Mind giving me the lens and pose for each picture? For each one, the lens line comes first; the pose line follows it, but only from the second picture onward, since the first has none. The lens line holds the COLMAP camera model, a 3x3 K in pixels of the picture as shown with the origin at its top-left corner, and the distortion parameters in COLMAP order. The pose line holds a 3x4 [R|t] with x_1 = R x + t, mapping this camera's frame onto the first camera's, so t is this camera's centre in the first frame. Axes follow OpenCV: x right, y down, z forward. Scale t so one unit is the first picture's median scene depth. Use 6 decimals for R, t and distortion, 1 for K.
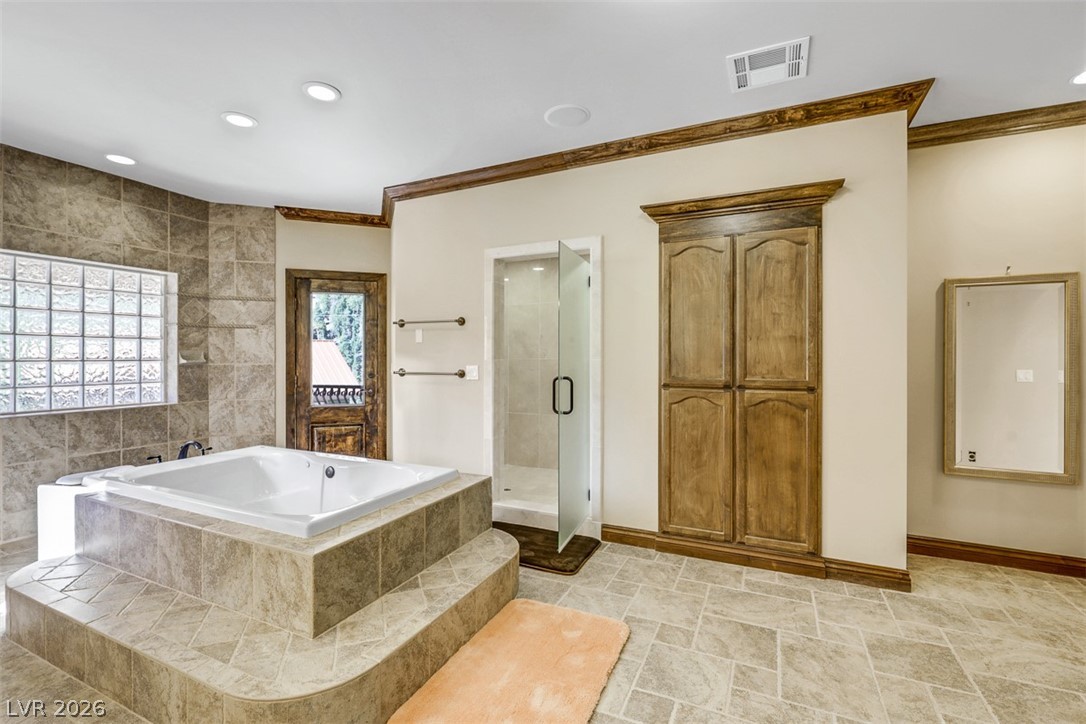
lens RADIAL K [[490.1, 0, 538.4], [0, 490.1, 363.5], [0, 0, 1]] dist [-0.002857, -0.000674]
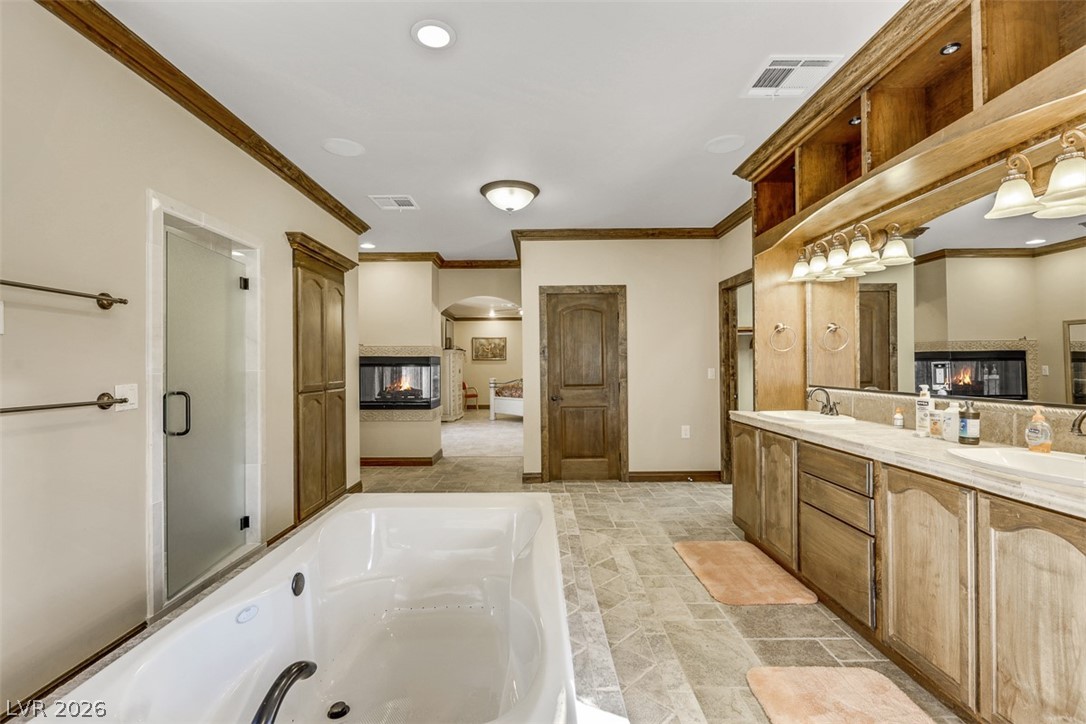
lens RADIAL K [[490.1, 0, 540.1], [0, 490.1, 364.3], [0, 0, 1]] dist [-0.002857, -0.000674]
pose [[-0.439550, 0.005425, 0.898202, -0.996061], [-0.001322, 0.999977, -0.006686, -0.014916], [-0.898217, -0.004126, -0.439533, 0.963090]]
